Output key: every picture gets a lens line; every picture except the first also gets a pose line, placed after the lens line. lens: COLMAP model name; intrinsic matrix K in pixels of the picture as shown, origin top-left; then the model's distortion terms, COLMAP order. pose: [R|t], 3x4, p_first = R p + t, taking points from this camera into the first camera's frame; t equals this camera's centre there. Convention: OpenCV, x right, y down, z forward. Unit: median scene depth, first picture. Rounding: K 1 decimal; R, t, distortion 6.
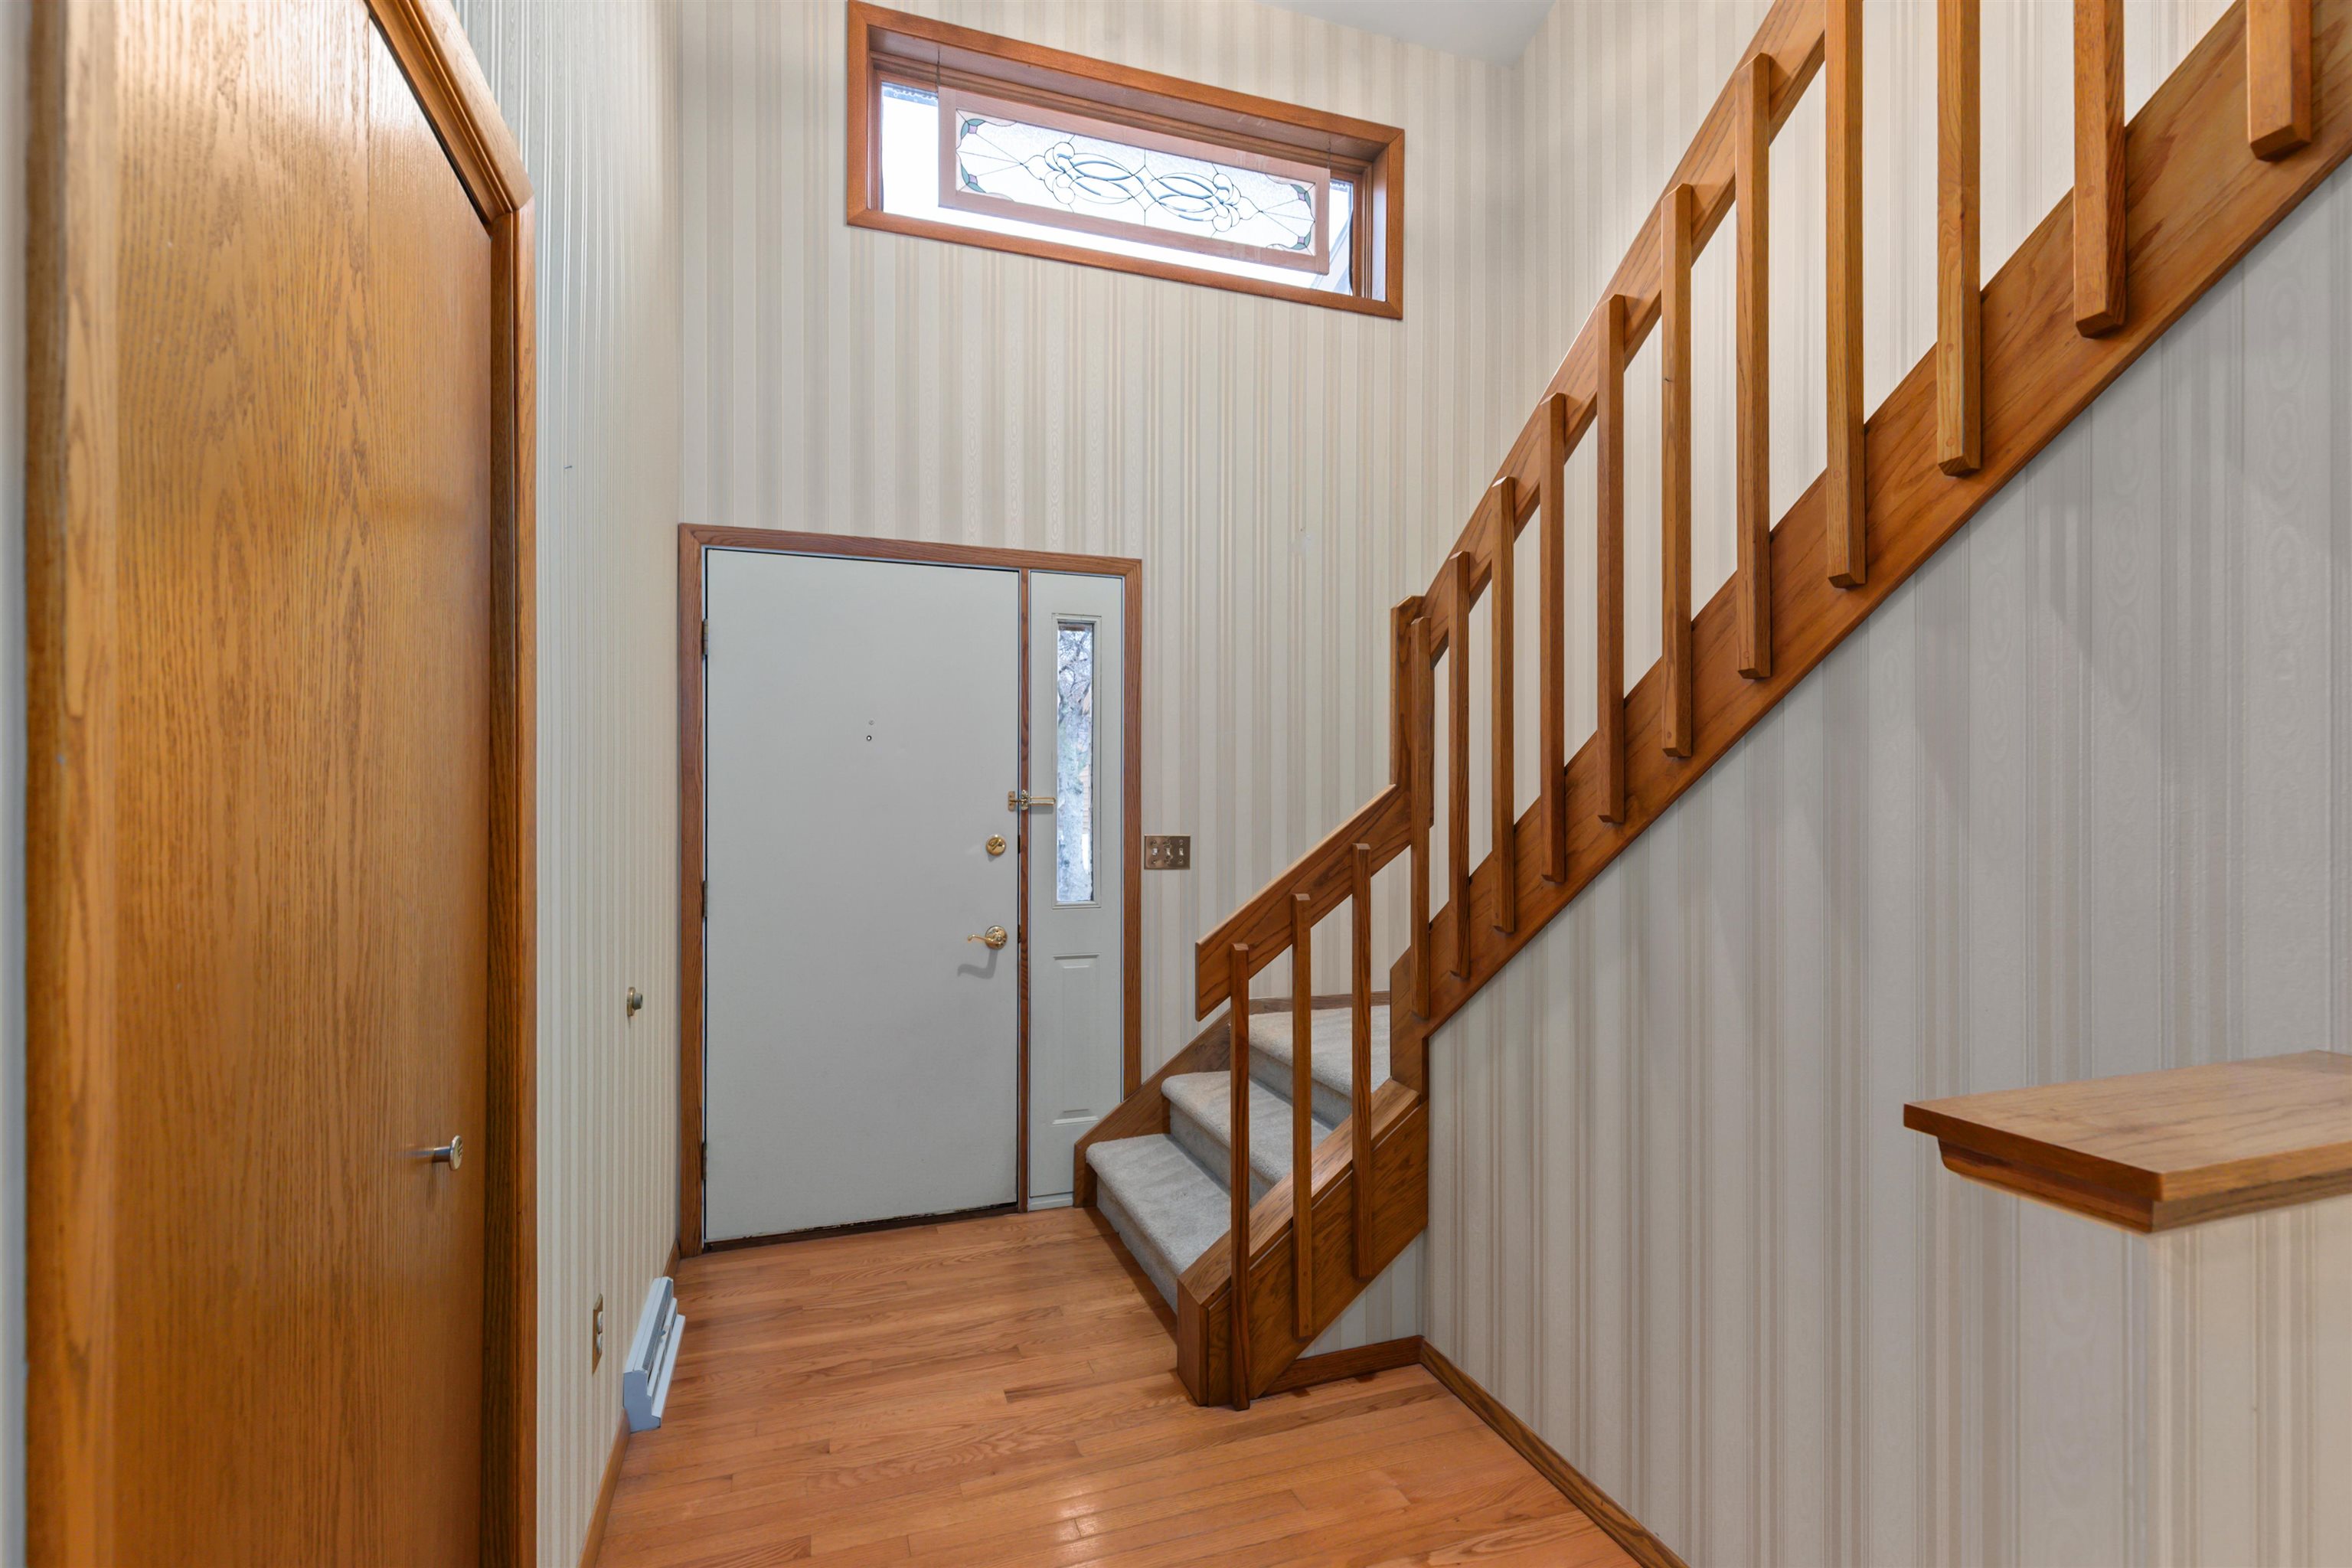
lens RADIAL K [[1067.9, 0, 1176.3], [0, 1067.9, 797.9], [0, 0, 1]] dist [0.008418, -0.000044]
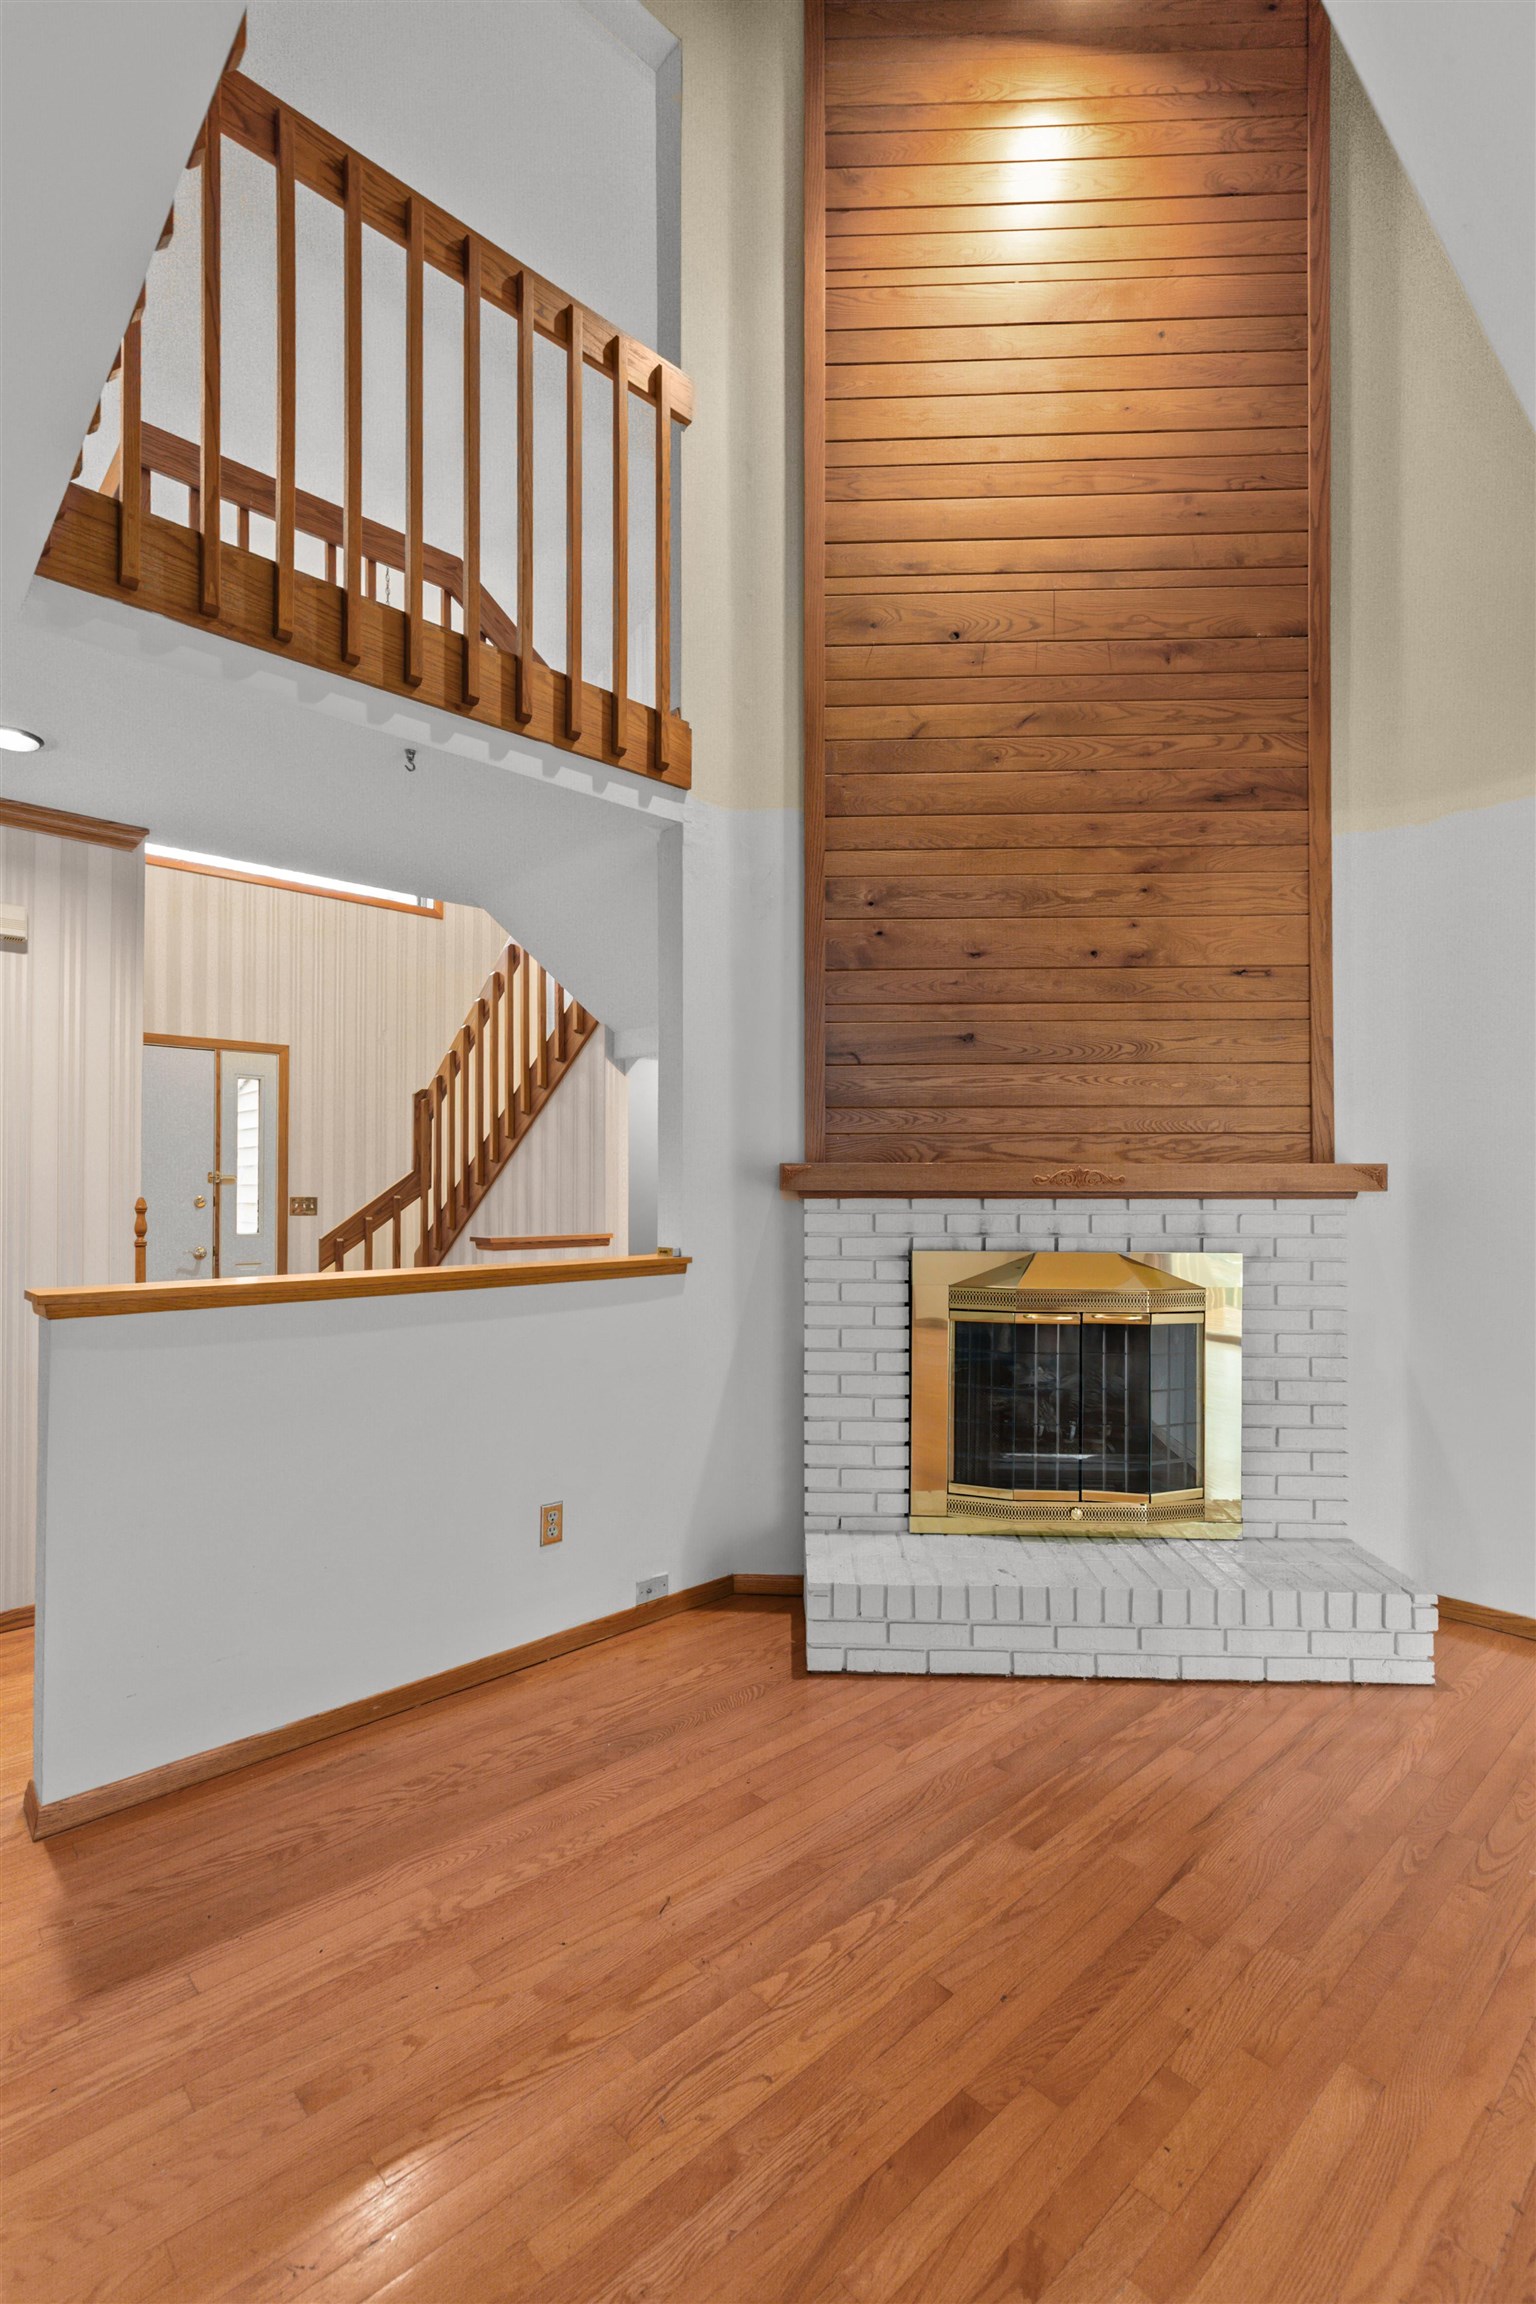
lens RADIAL K [[1046.1, 0, 761.1], [0, 1046.1, 1173.2], [0, 0, 1]] dist [0.008418, -0.000044]
pose [[0.916110, 0.008154, 0.400844, -0.010621], [-0.005195, 0.999951, -0.008468, 0.006003], [-0.400893, 0.005675, 0.916107, -1.019006]]
